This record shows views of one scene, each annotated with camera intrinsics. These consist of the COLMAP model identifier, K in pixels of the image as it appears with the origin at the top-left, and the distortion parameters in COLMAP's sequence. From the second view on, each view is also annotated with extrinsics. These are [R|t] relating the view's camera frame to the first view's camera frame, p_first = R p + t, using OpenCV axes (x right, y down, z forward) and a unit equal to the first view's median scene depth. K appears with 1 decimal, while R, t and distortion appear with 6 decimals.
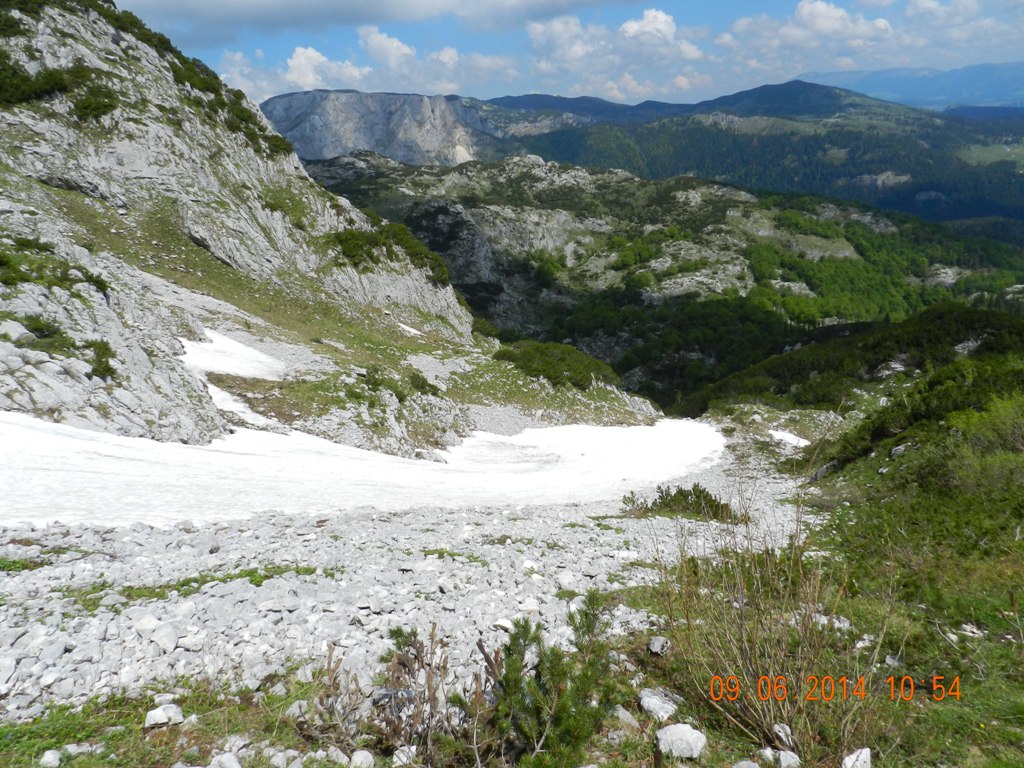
lens RADIAL K [[681.5, 0, 512.0], [0, 681.5, 384.0], [0, 0, 1]] dist [0.013405, -0.007282]
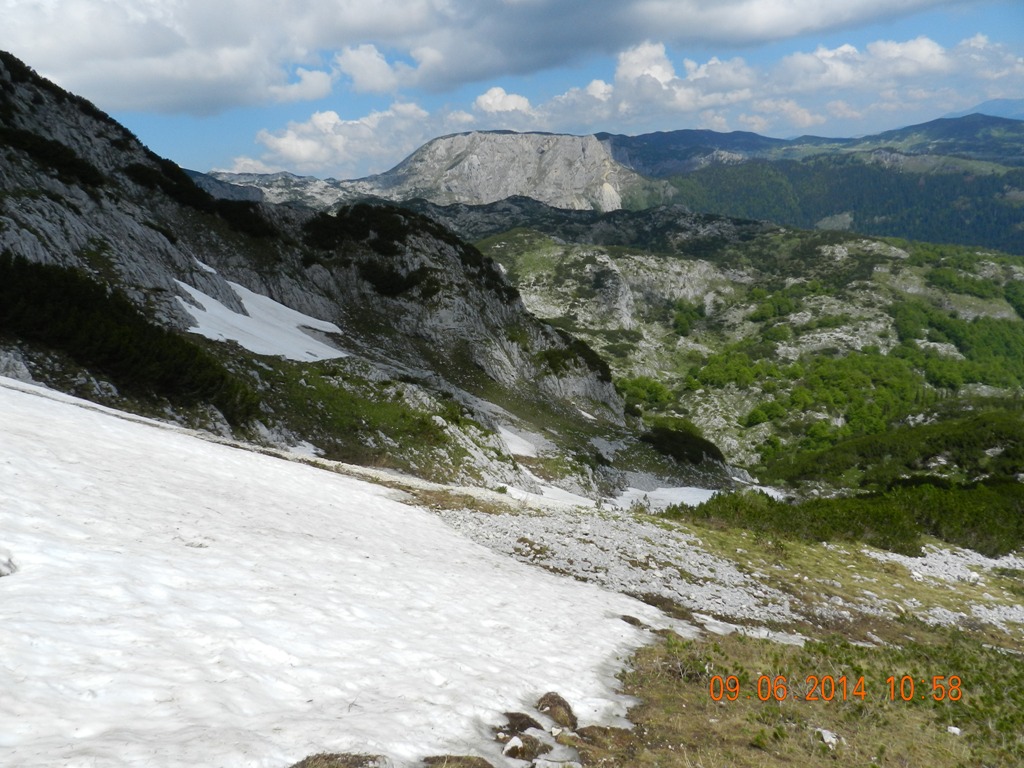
lens RADIAL K [[681.5, 0, 512.0], [0, 681.5, 384.0], [0, 0, 1]] dist [0.013405, -0.007282]
pose [[0.979416, 0.062409, -0.191960, -0.003030], [-0.069994, 0.997002, -0.032980, -0.012697], [0.189326, 0.045737, 0.980849, -0.085968]]
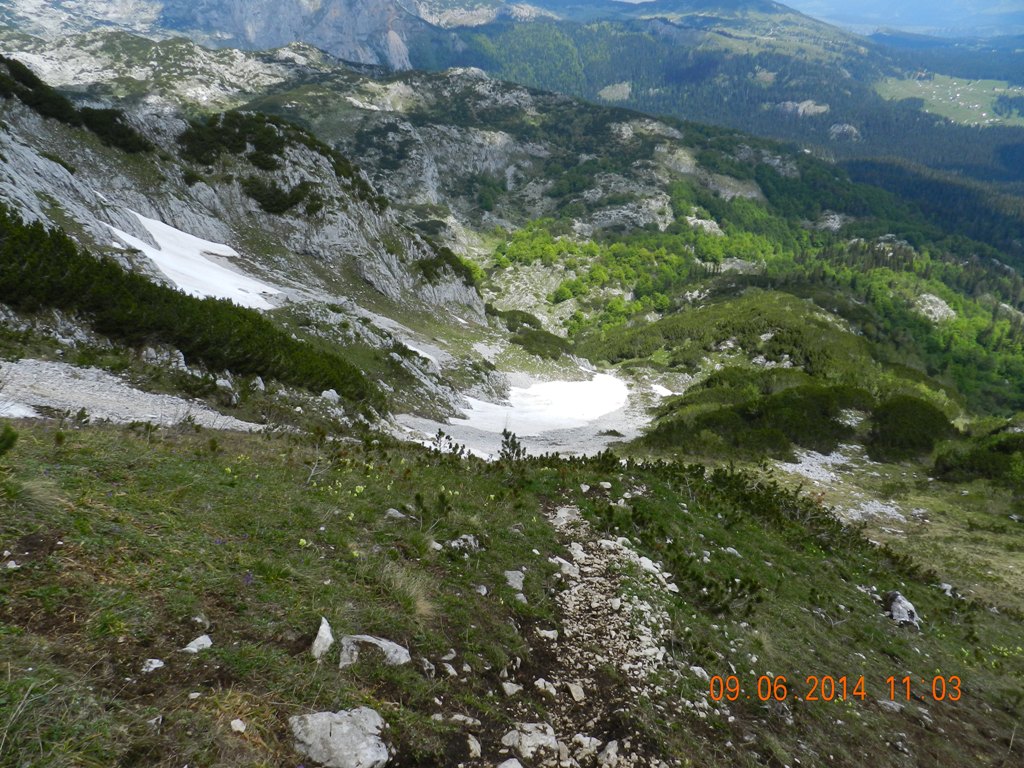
lens RADIAL K [[681.5, 0, 512.0], [0, 681.5, 384.0], [0, 0, 1]] dist [0.013405, -0.007282]
pose [[0.992344, 0.033027, 0.119006, -0.031942], [-0.050072, 0.988424, 0.143216, -0.025402], [-0.112898, -0.148078, 0.982511, -0.112144]]
